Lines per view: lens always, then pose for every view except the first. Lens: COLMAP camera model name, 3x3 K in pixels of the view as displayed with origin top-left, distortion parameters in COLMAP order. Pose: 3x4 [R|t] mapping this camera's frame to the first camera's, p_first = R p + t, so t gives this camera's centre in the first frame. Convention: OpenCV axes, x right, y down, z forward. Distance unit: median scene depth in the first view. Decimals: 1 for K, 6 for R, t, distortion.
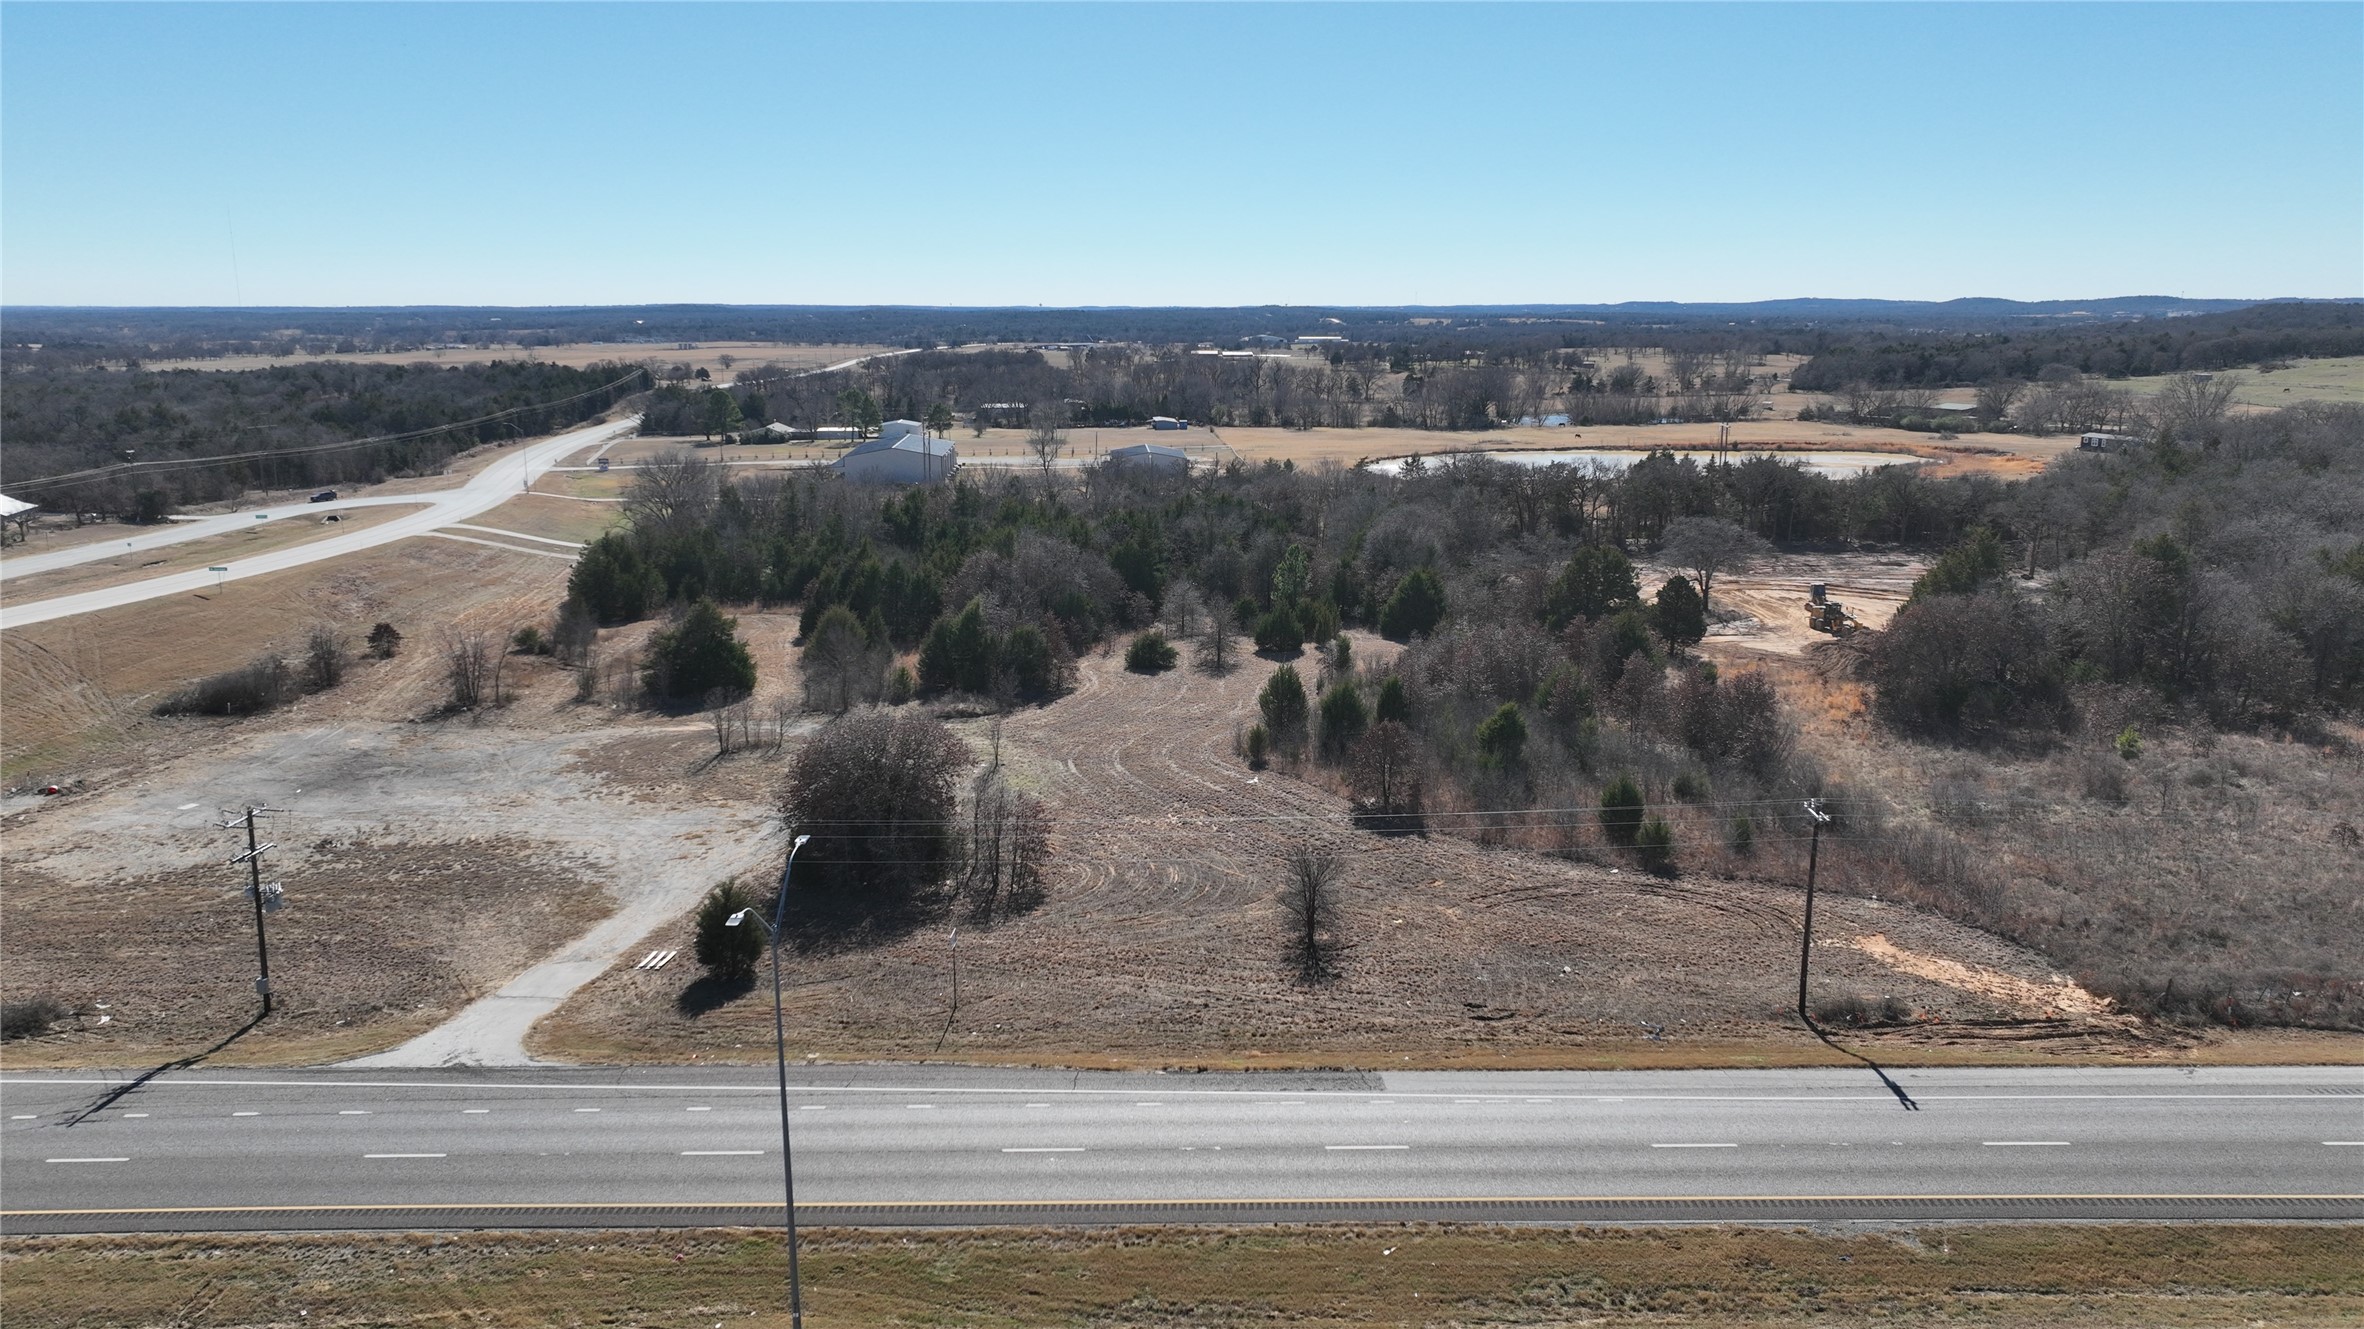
lens RADIAL K [[1657.5, 0, 1185.9], [0, 1657.5, 670.4], [0, 0, 1]] dist [0.005573, 0.006470]
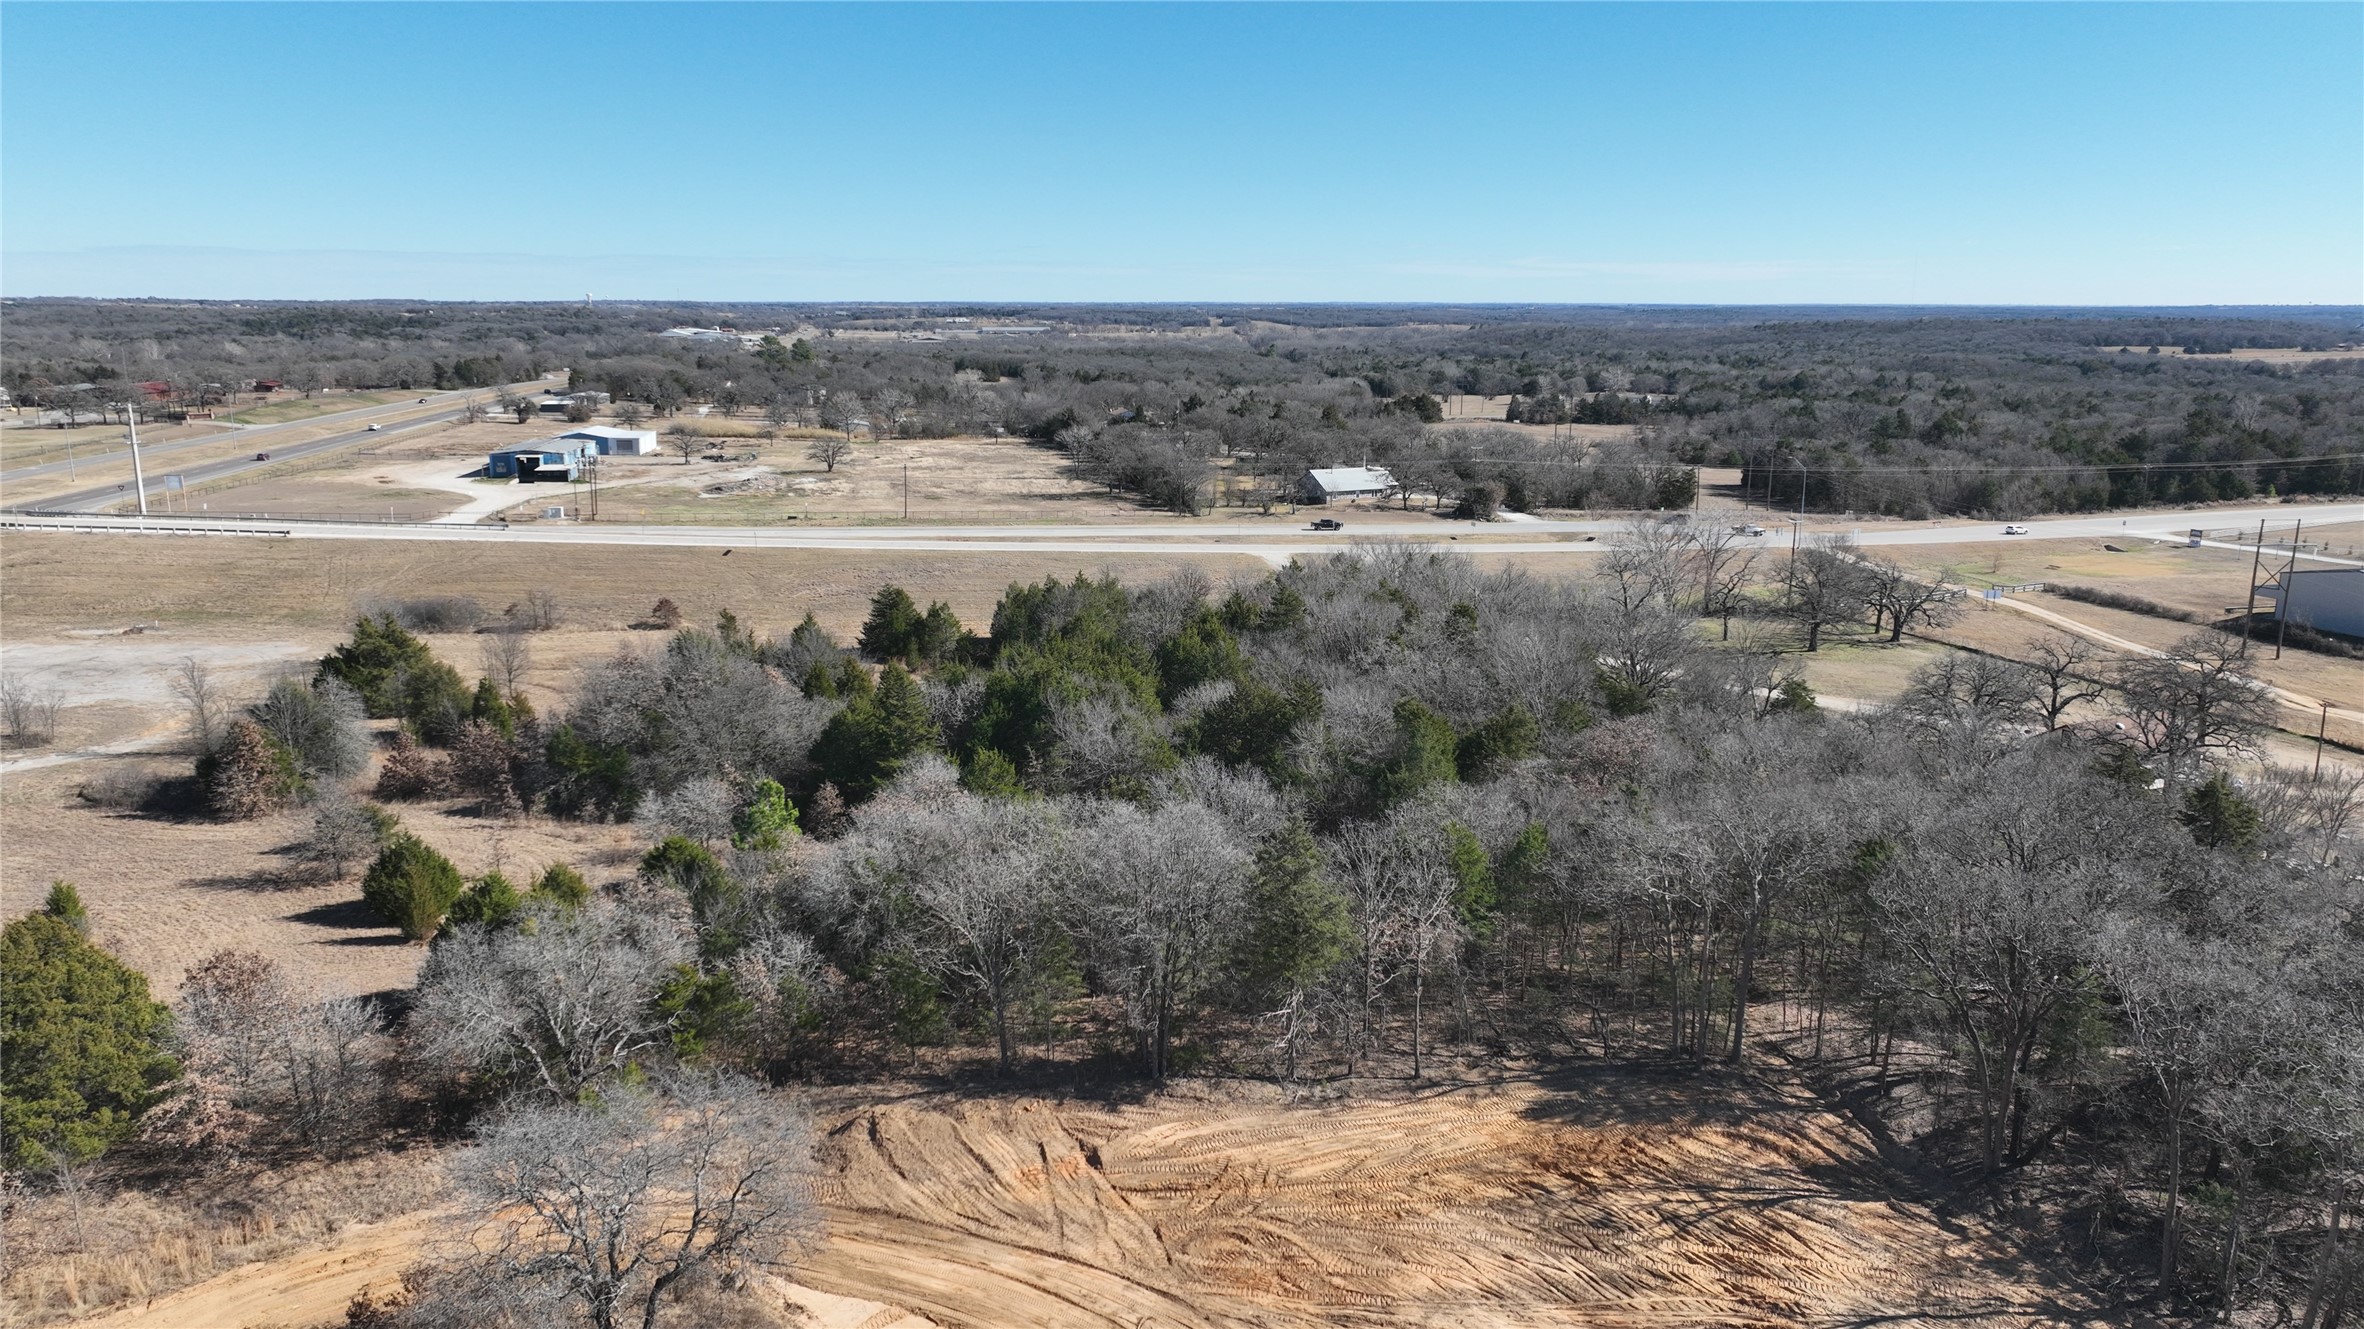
lens RADIAL K [[1657.5, 0, 1184.2], [0, 1657.5, 670.5], [0, 0, 1]] dist [0.005573, 0.006470]
pose [[0.168646, 0.215637, -0.961800, 0.356875], [-0.216285, 0.960091, 0.177329, -0.141878], [0.961655, 0.178117, 0.208554, 0.632864]]
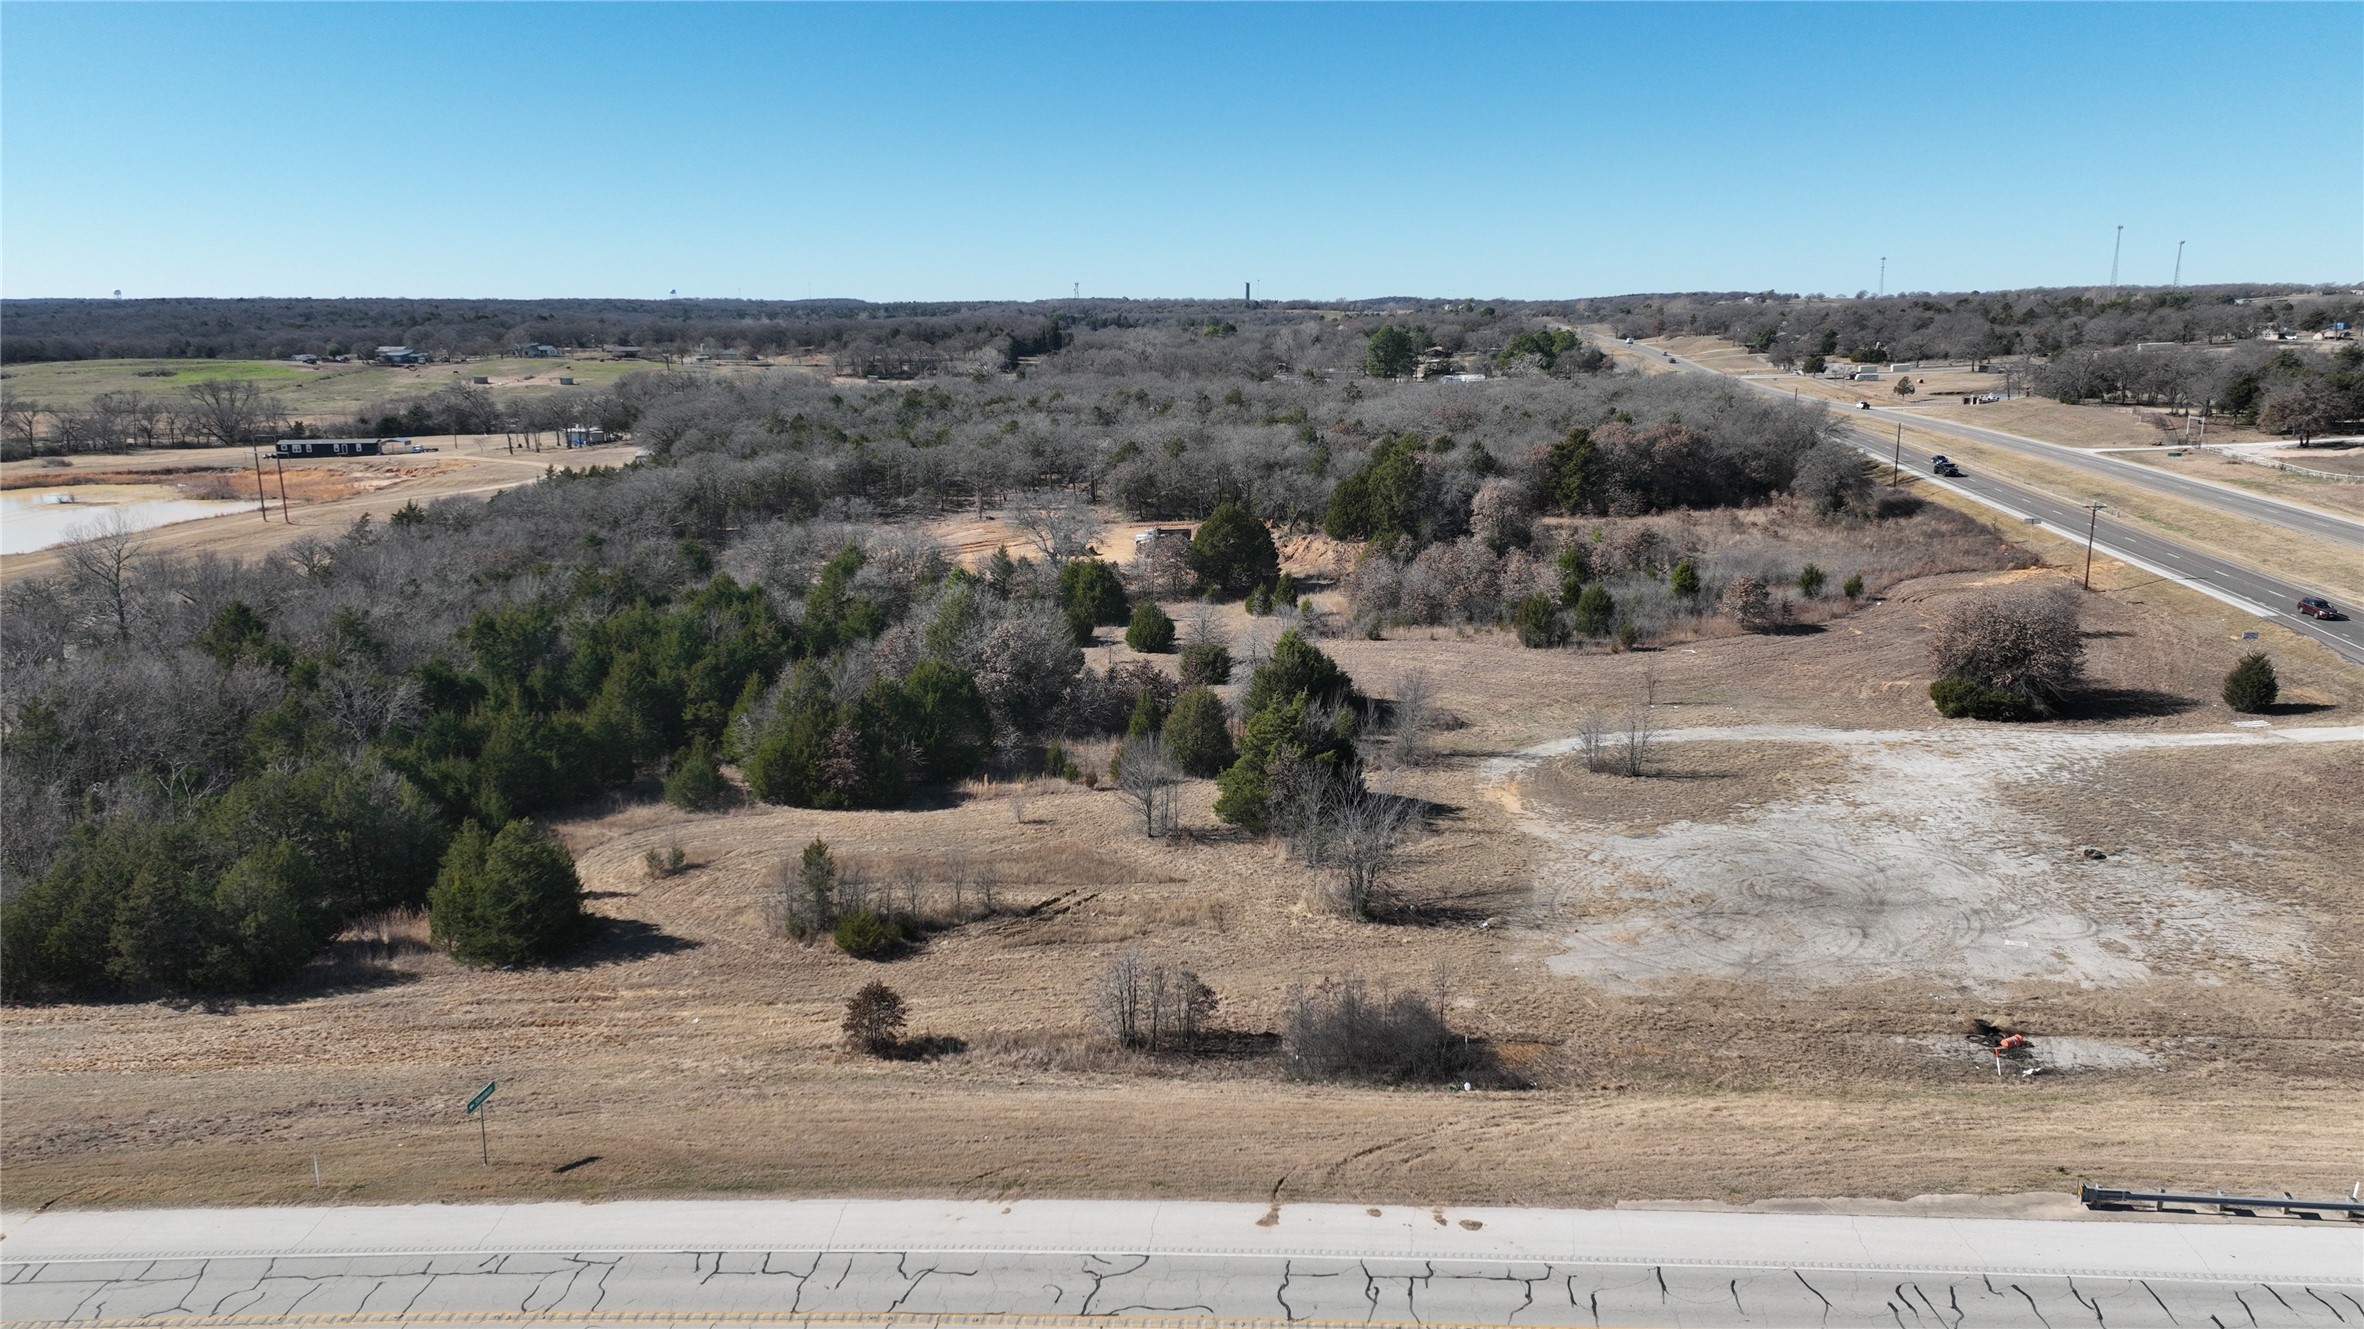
lens RADIAL K [[1657.5, 0, 1185.6], [0, 1657.5, 668.8], [0, 0, 1]] dist [0.005573, 0.006470]
pose [[0.101855, -0.213840, 0.971544, -0.522906], [0.219802, 0.957324, 0.187667, -0.105173], [-0.970213, 0.194432, 0.144511, 0.472025]]
